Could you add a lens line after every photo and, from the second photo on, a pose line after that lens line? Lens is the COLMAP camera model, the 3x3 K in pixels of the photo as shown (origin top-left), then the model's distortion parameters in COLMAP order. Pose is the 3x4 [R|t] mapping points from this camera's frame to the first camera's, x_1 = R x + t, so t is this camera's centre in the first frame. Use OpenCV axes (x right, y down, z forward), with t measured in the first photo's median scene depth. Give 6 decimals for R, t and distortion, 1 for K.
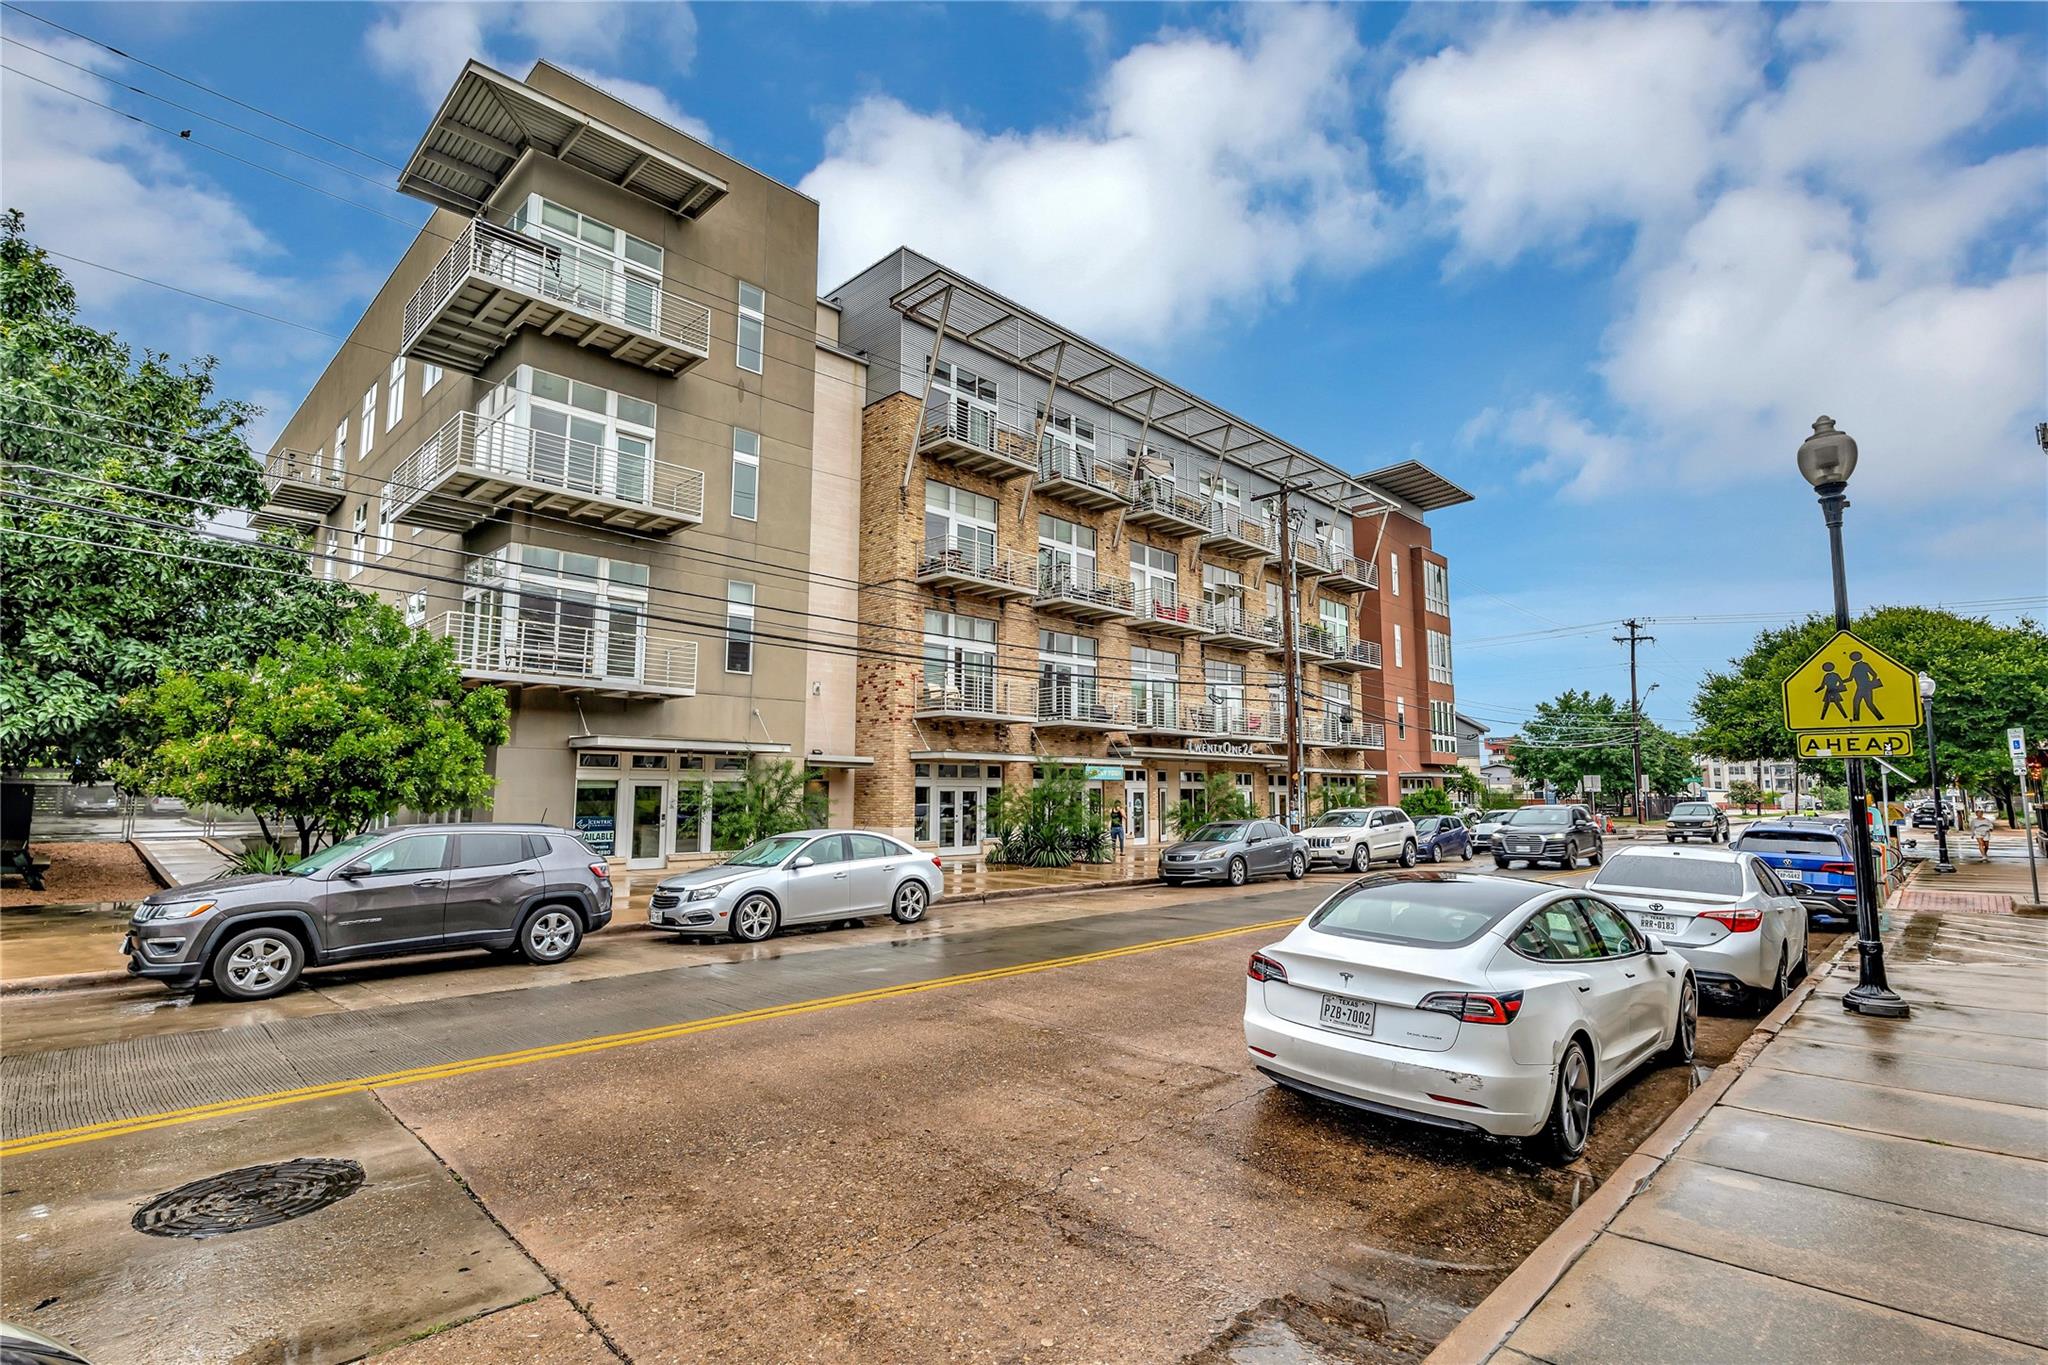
lens RADIAL K [[970.9, 0, 1024.0], [0, 970.9, 682.5], [0, 0, 1]] dist [-0.002968, -0.000125]
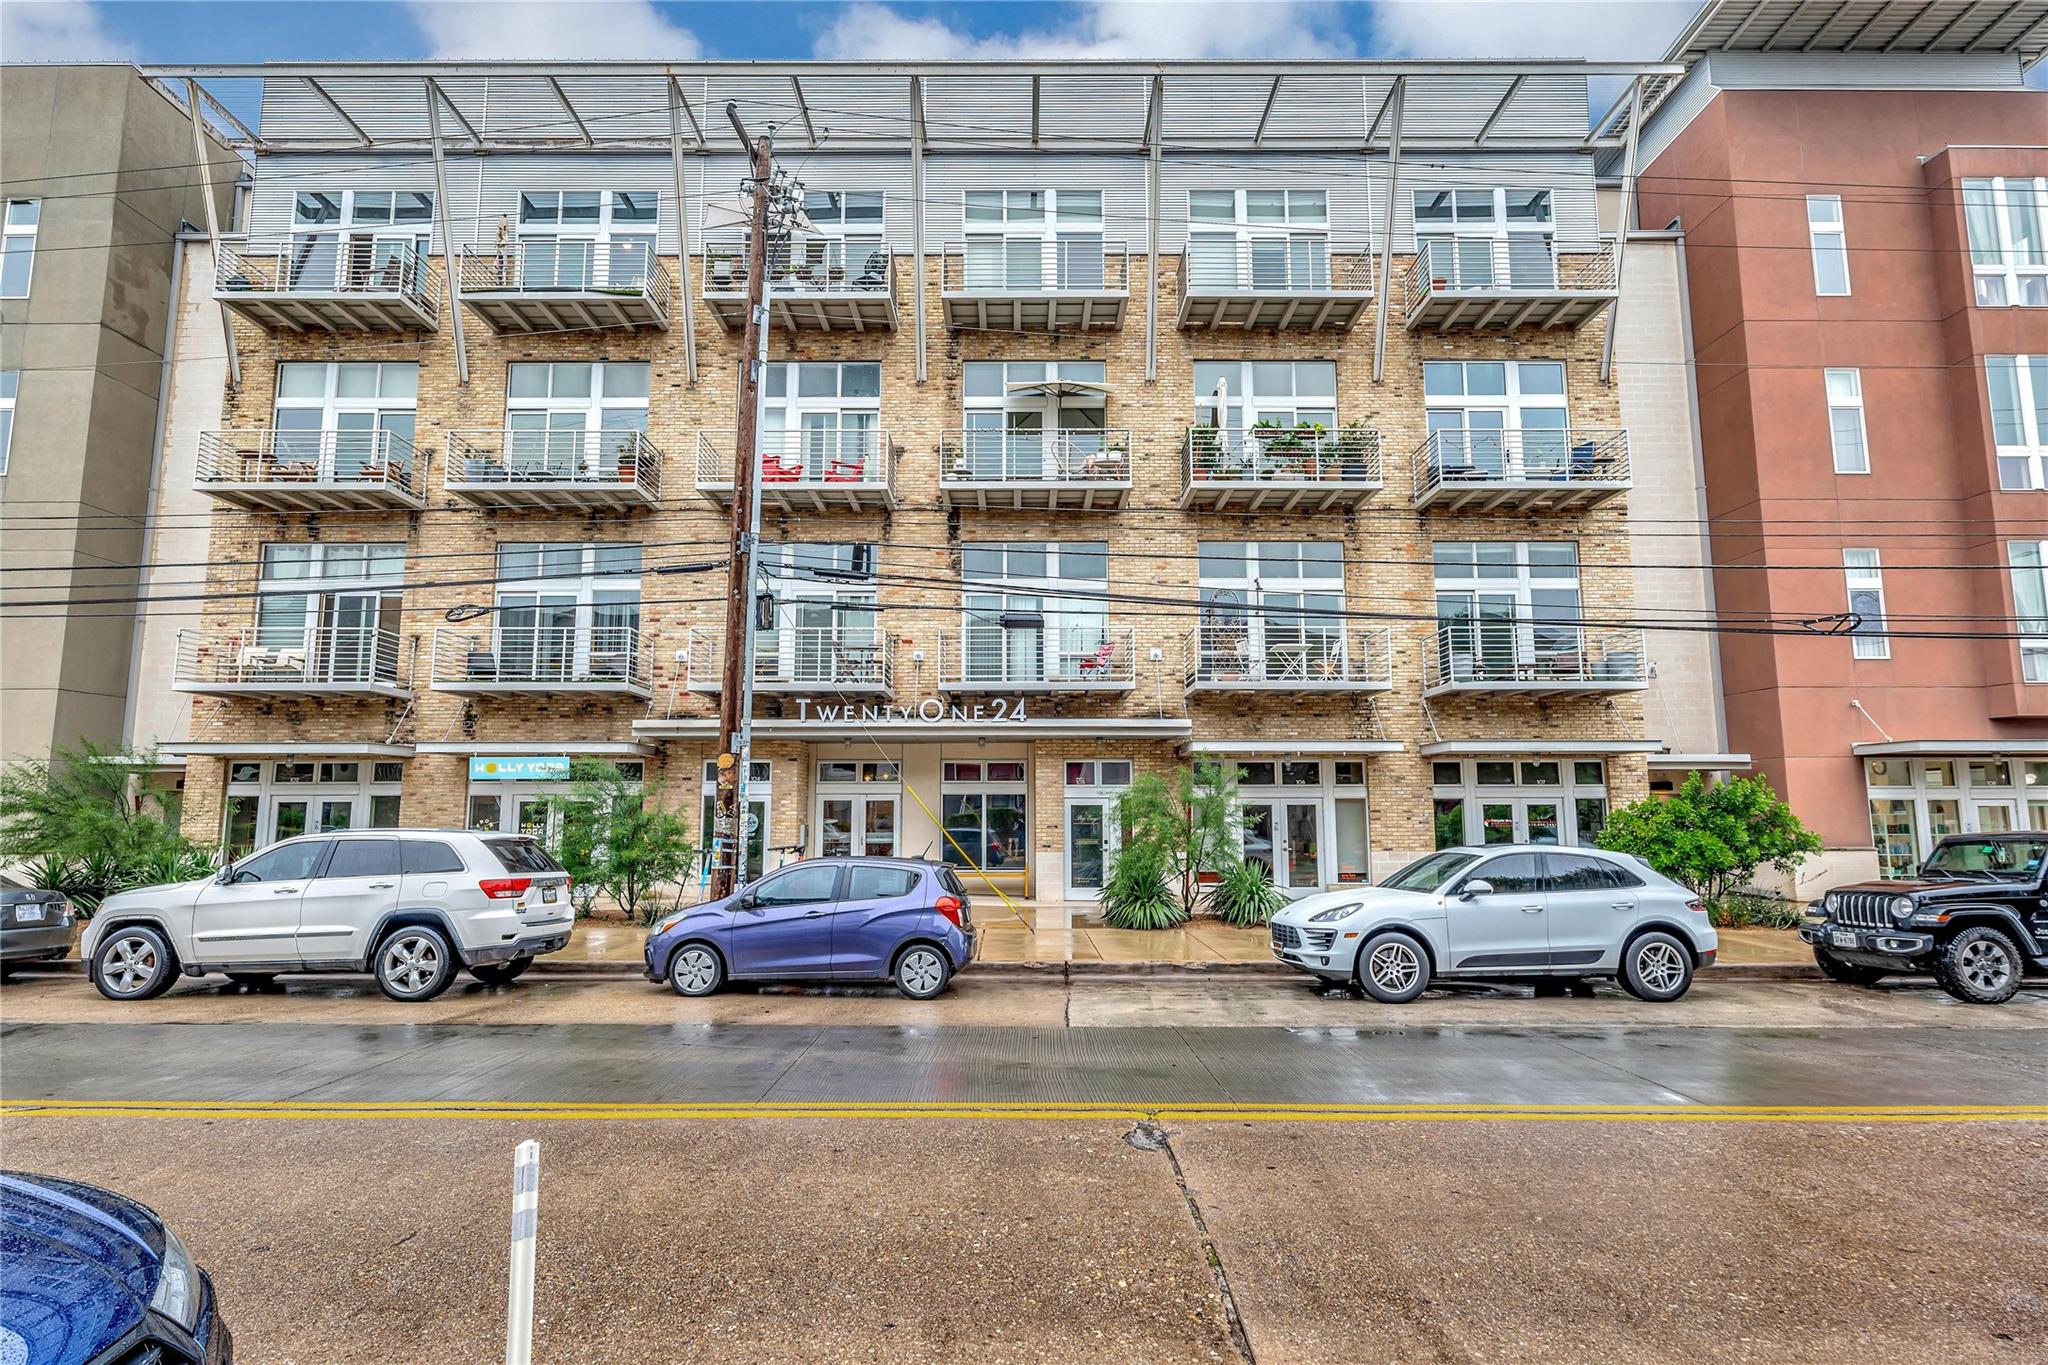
lens RADIAL K [[1093.5, 0, 1024.4], [0, 1093.5, 634.6], [0, 0, 1]] dist [0.003772, 0.000909]
pose [[0.703676, -0.116721, -0.700868, 0.672716], [0.085749, 0.993155, -0.079306, 0.081296], [0.705328, -0.004292, 0.708868, 0.667140]]
